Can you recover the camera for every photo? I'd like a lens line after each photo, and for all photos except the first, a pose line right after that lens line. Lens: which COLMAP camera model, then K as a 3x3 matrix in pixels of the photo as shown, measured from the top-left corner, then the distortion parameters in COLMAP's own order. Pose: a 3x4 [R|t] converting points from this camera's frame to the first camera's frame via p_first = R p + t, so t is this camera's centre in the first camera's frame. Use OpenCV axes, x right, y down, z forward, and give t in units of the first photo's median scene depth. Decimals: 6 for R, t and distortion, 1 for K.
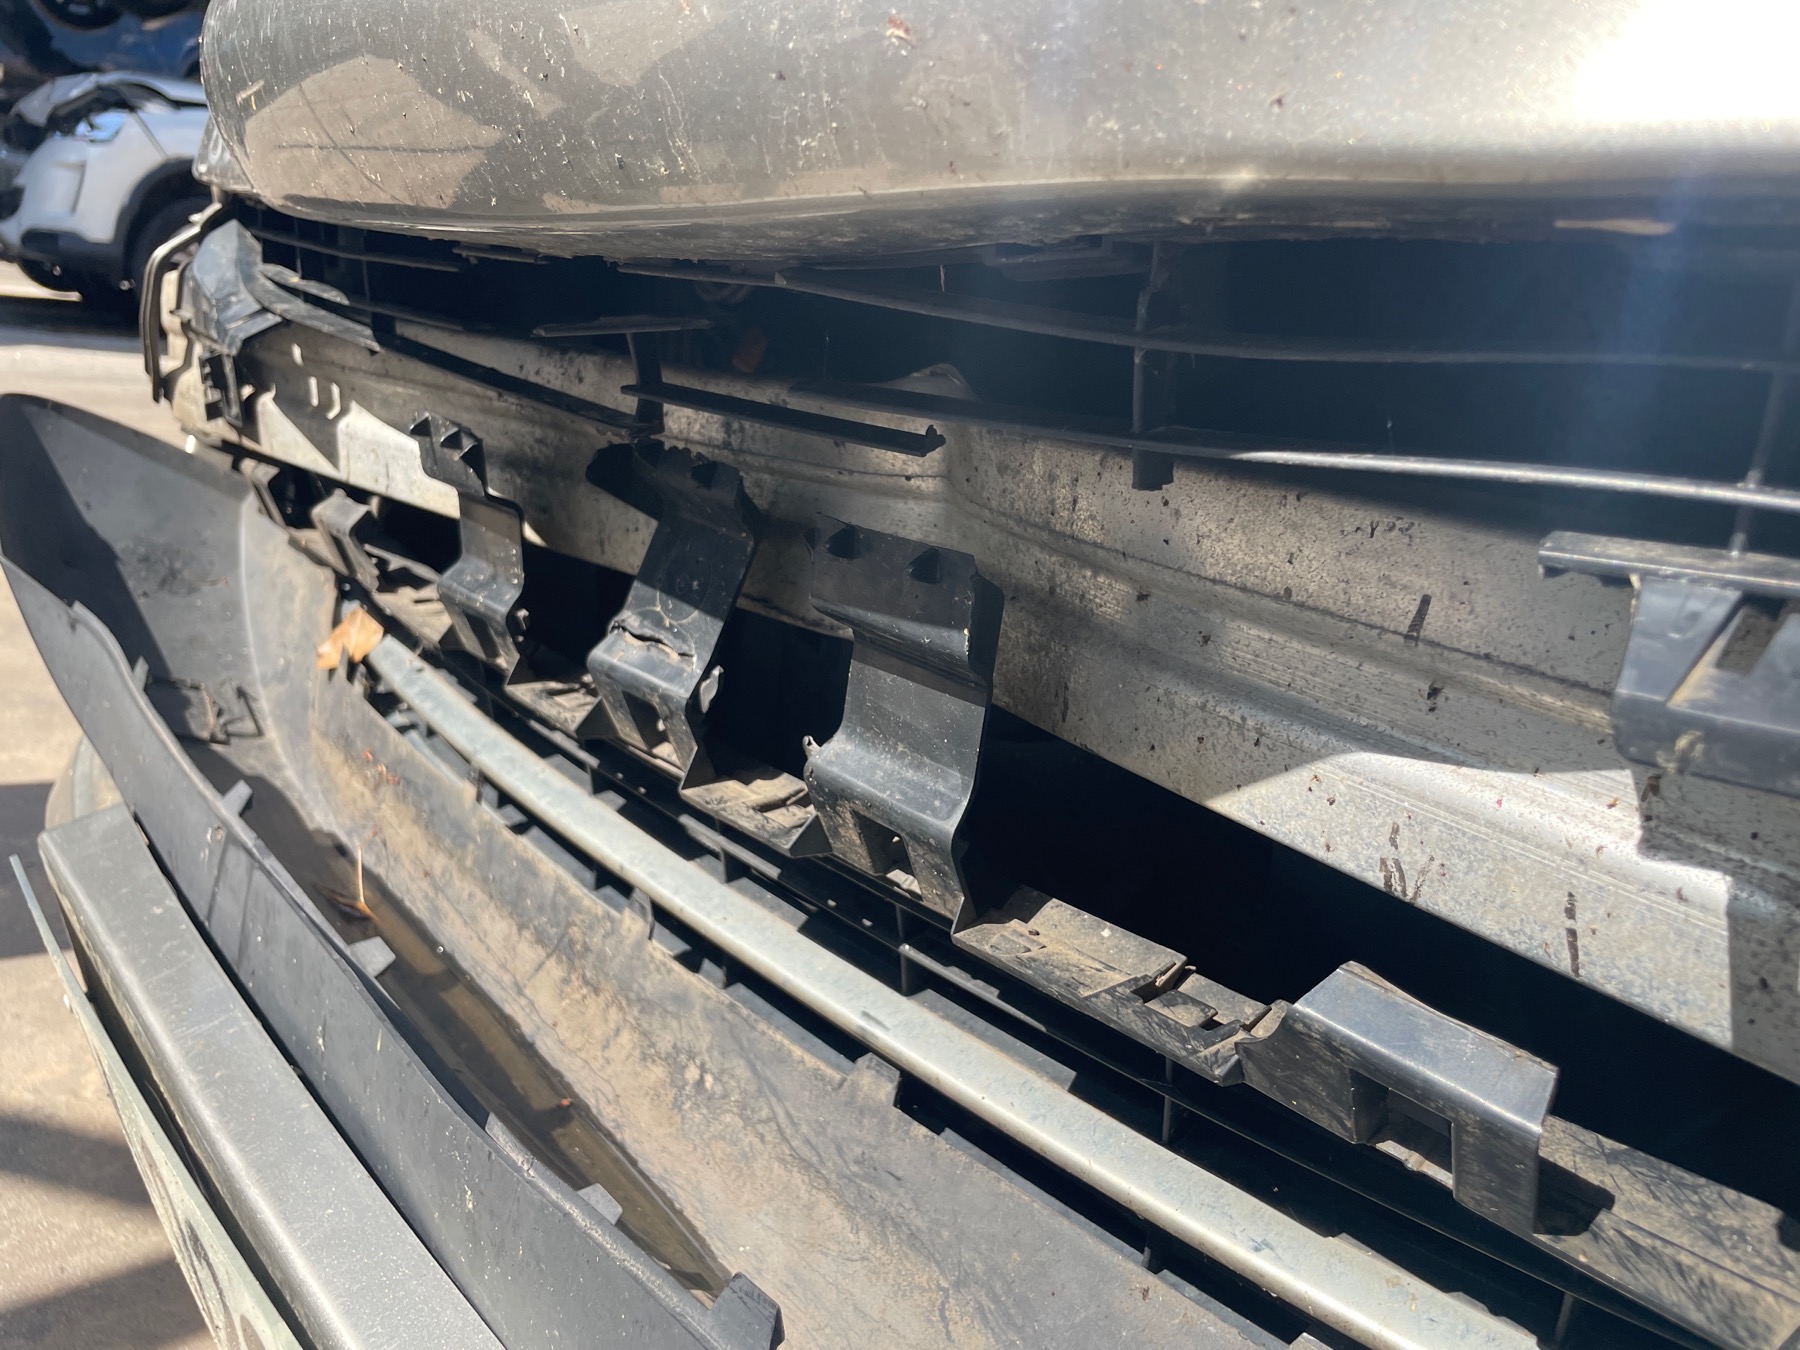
lens RADIAL K [[1400.1, 0, 900.0], [0, 1400.1, 675.0], [0, 0, 1]] dist [0.056777, -0.105810]
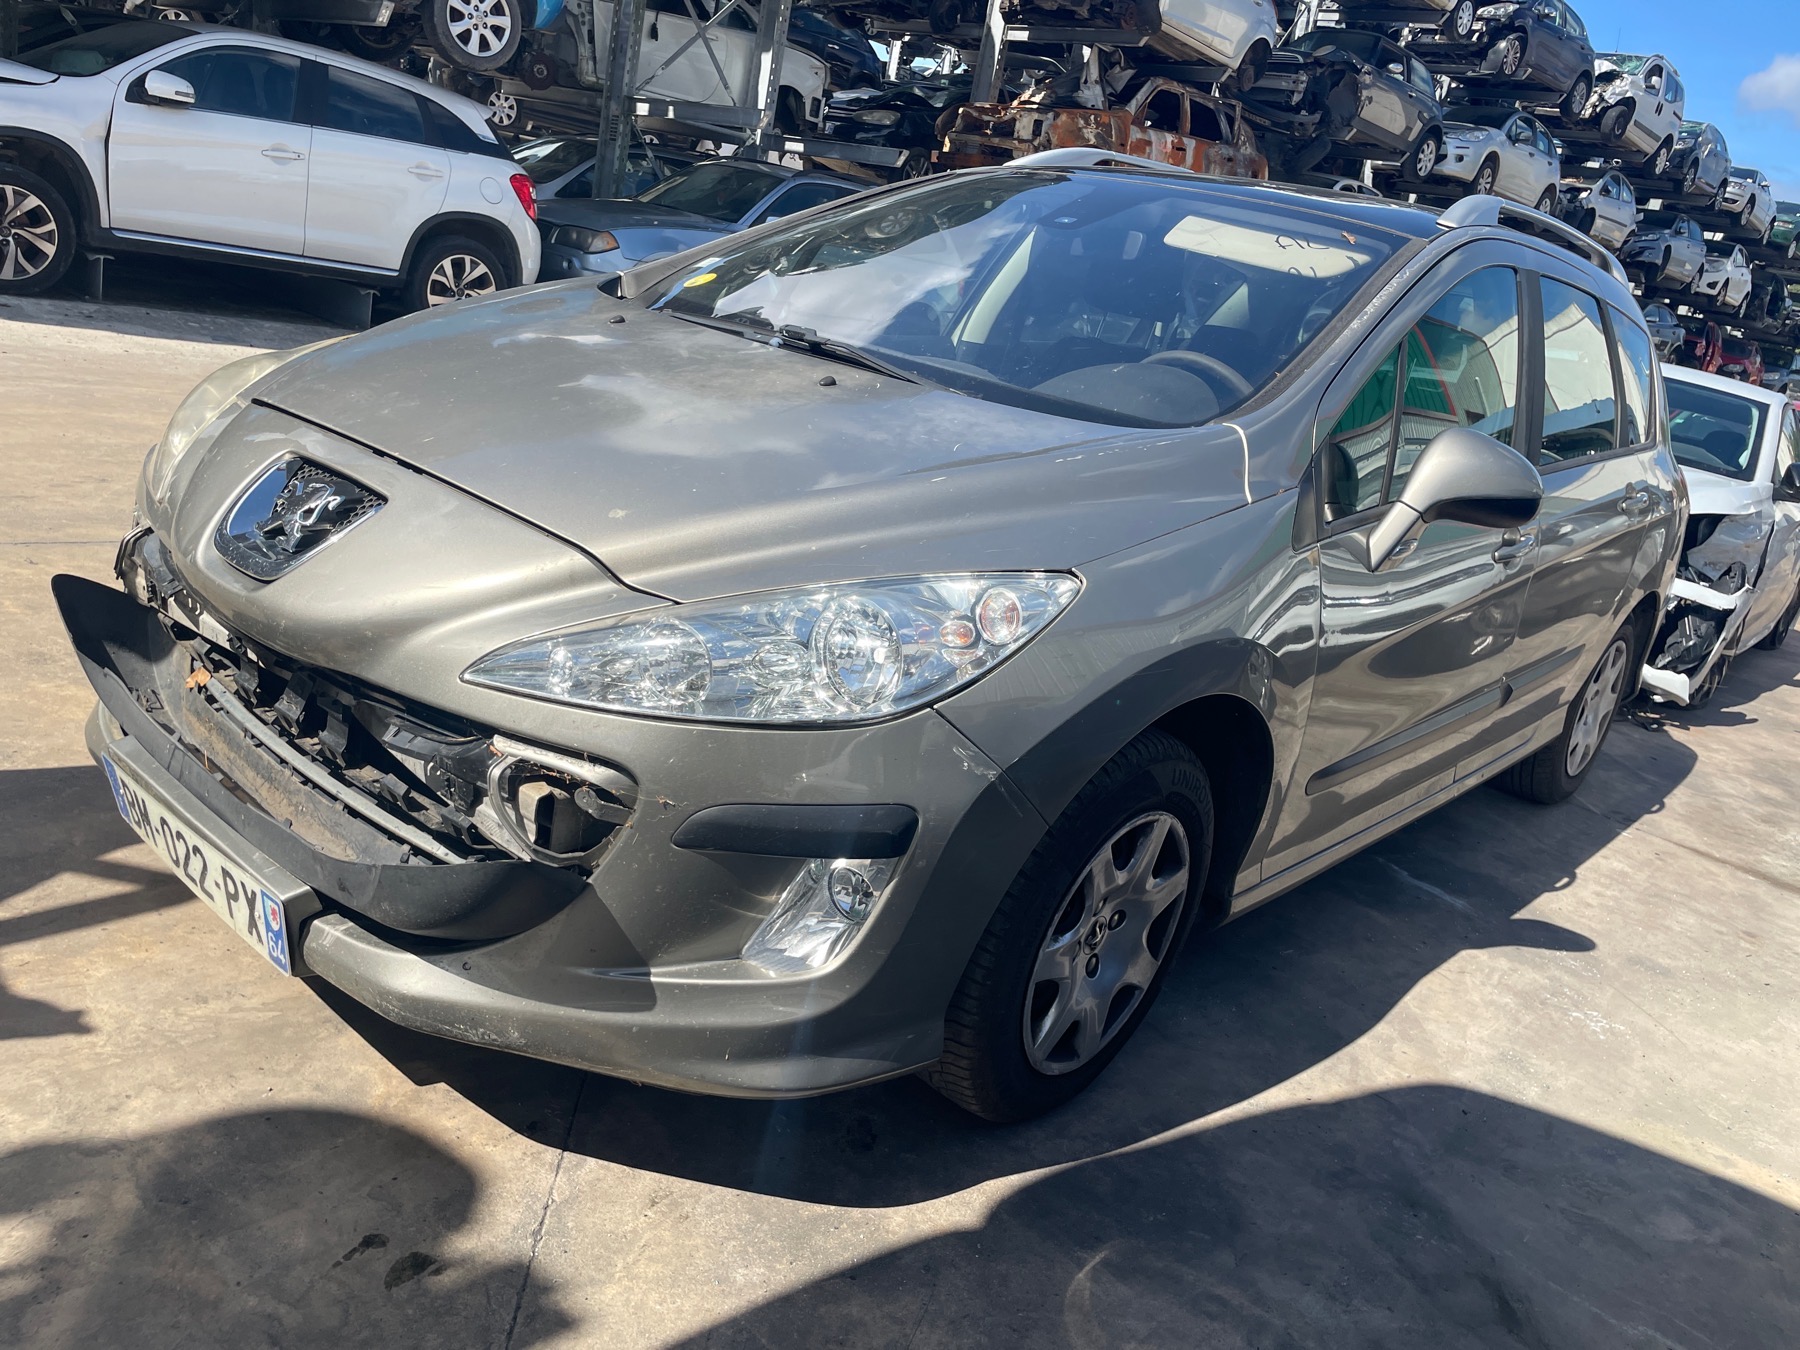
lens RADIAL K [[1374.4, 0, 891.6], [0, 1374.4, 681.8], [0, 0, 1]] dist [0.075561, -0.102855]
pose [[0.988983, 0.030827, 0.144785, 0.873944], [-0.040858, 0.996928, 0.066825, -0.385344], [-0.142280, -0.072004, 0.987204, -2.928945]]
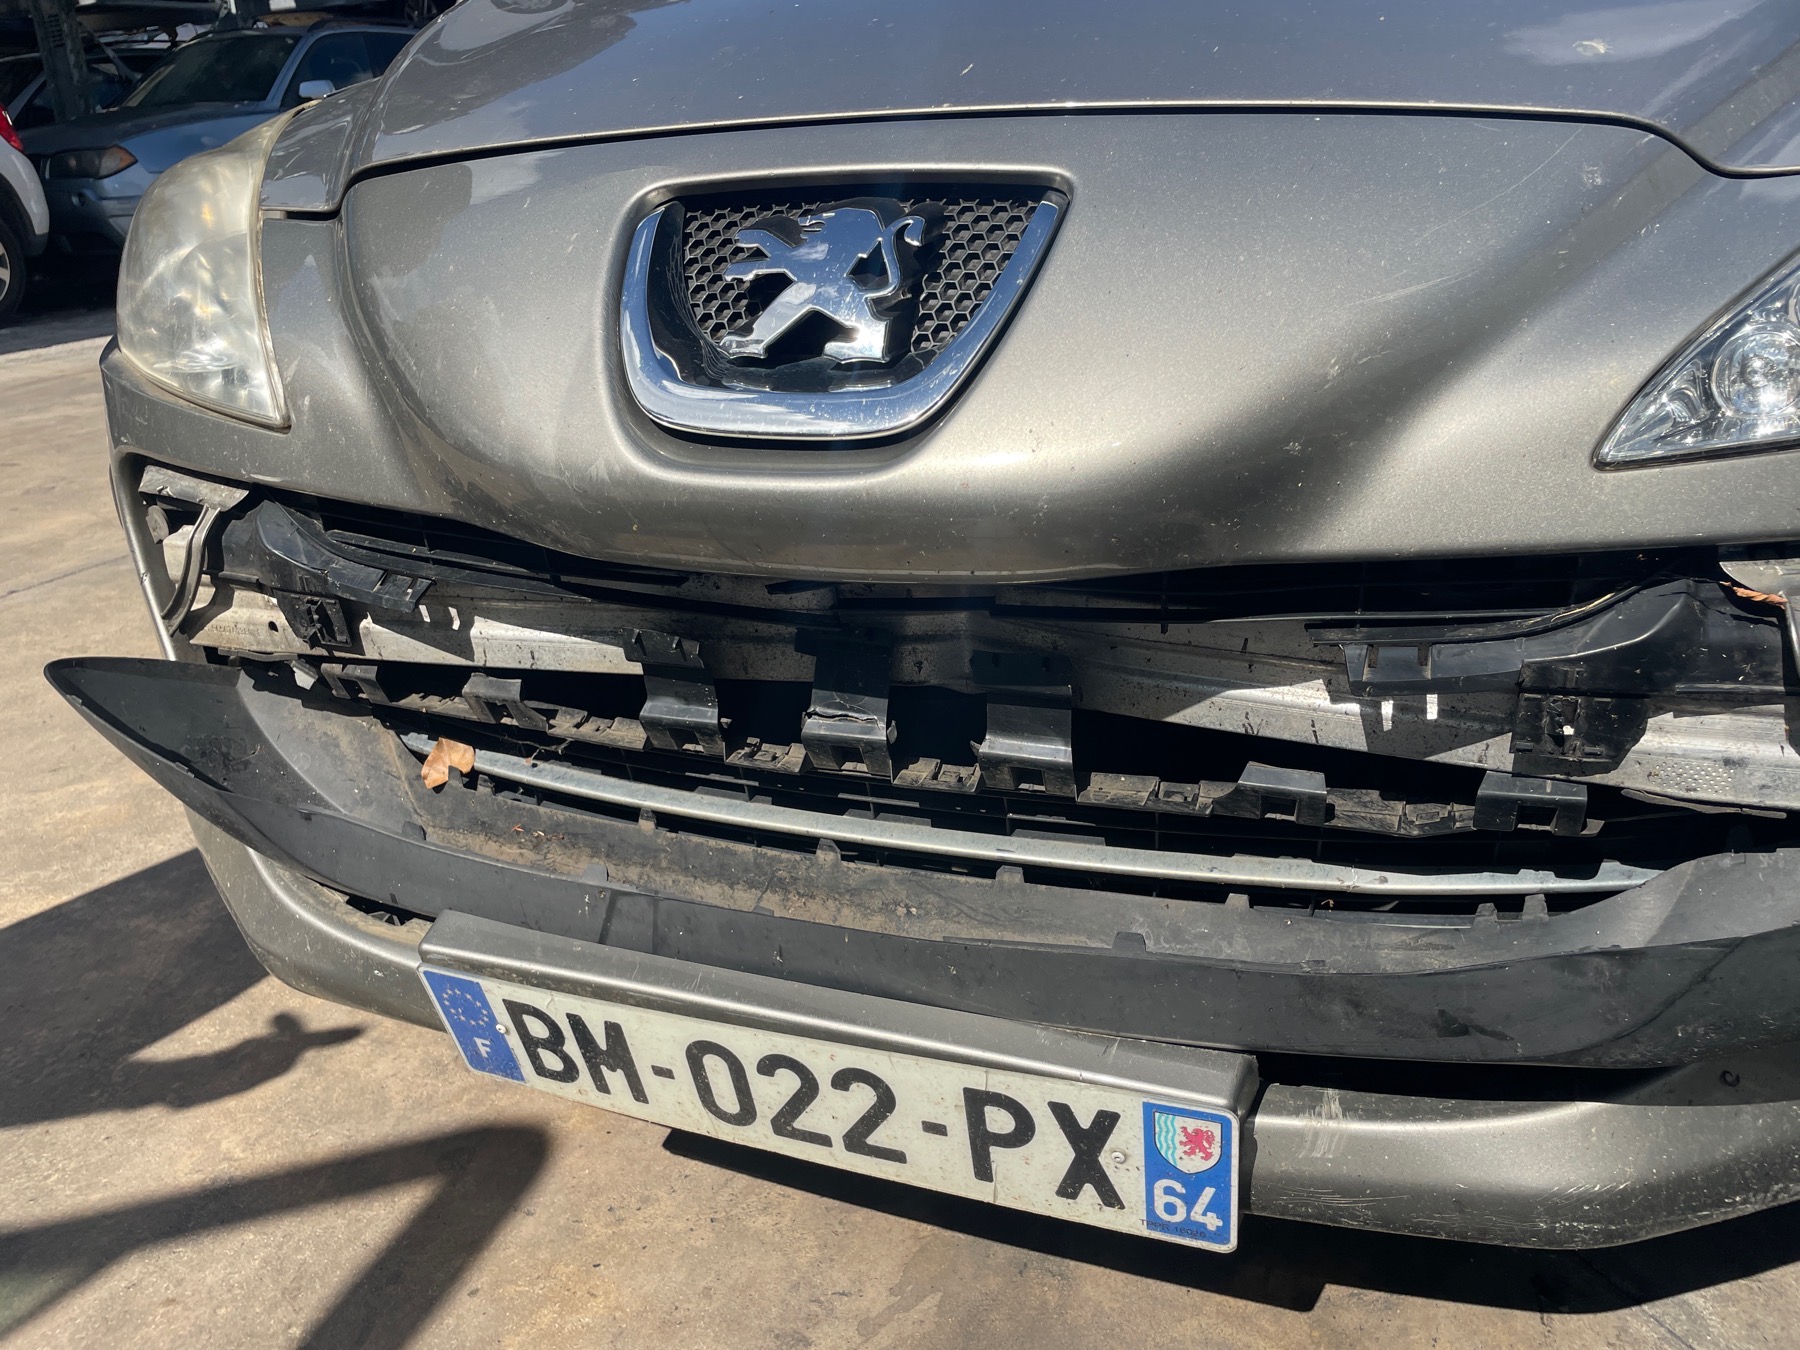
lens RADIAL K [[1374.8, 0, 900.7], [0, 1374.8, 689.5], [0, 0, 1]] dist [0.077920, -0.108145]
pose [[0.869113, -0.315223, 0.381153, -0.724865], [0.255446, 0.945944, 0.199845, -0.372923], [-0.423545, -0.076323, 0.902654, -0.685034]]
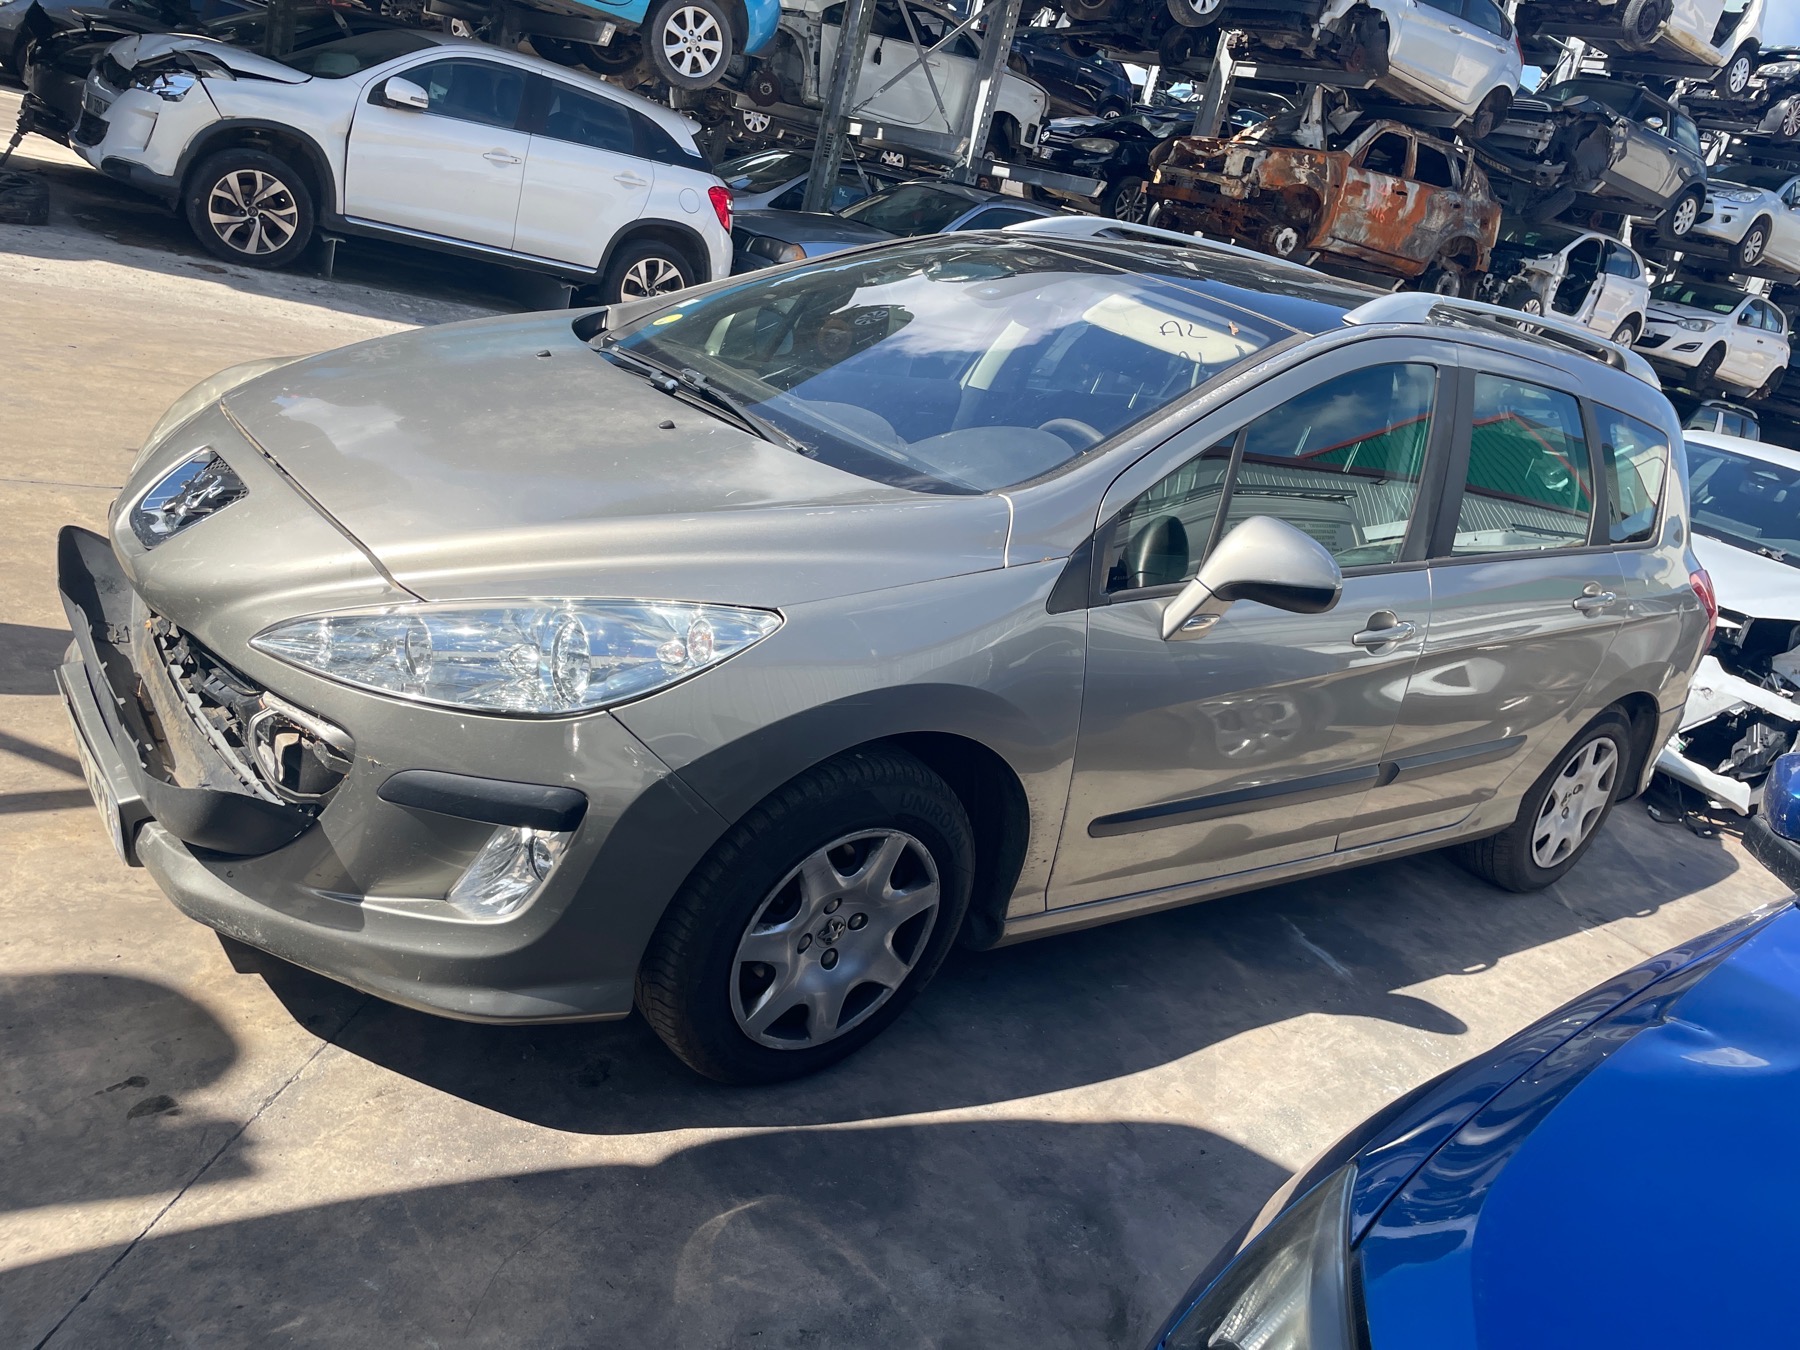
lens RADIAL K [[1371.1, 0, 897.1], [0, 1371.1, 661.4], [0, 0, 1]] dist [0.083084, -0.112496]
pose [[0.989301, 0.145455, -0.011232, 2.182812], [-0.144484, 0.987529, 0.062543, -0.595502], [0.020189, -0.060251, 0.997979, -3.552208]]
